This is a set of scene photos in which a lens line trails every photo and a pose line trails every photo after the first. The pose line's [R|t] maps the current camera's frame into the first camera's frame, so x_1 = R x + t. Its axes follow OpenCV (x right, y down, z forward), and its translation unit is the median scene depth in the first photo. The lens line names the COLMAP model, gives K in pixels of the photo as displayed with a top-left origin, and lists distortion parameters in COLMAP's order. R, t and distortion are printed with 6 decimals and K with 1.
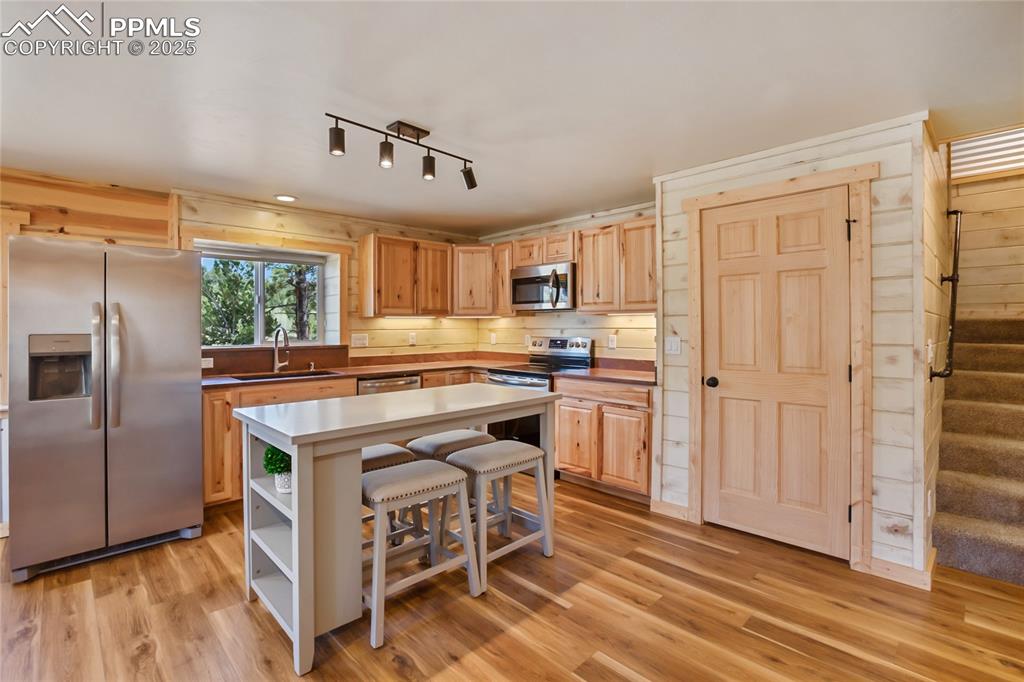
lens RADIAL K [[473.3, 0, 512.2], [0, 473.3, 327.6], [0, 0, 1]] dist [-0.049458, 0.014650]
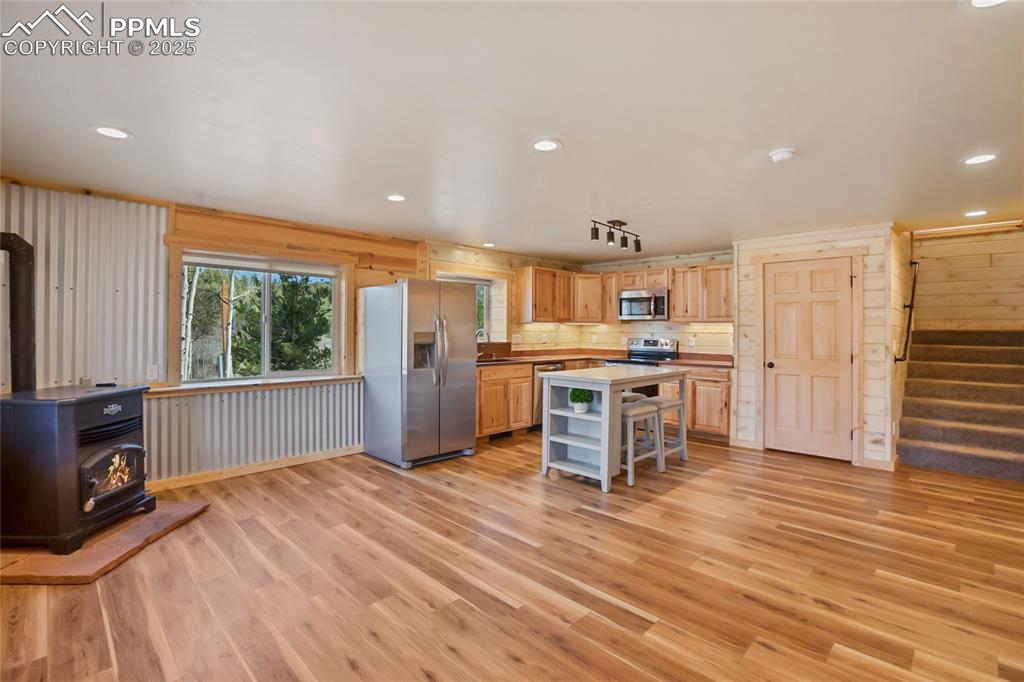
lens RADIAL K [[476.9, 0, 509.4], [0, 476.9, 325.4], [0, 0, 1]] dist [-0.046528, 0.013649]
pose [[0.999820, 0.012509, 0.014293, -0.508885], [-0.012328, 0.999844, -0.012662, 0.004796], [-0.014449, 0.012483, 0.999818, -0.646886]]
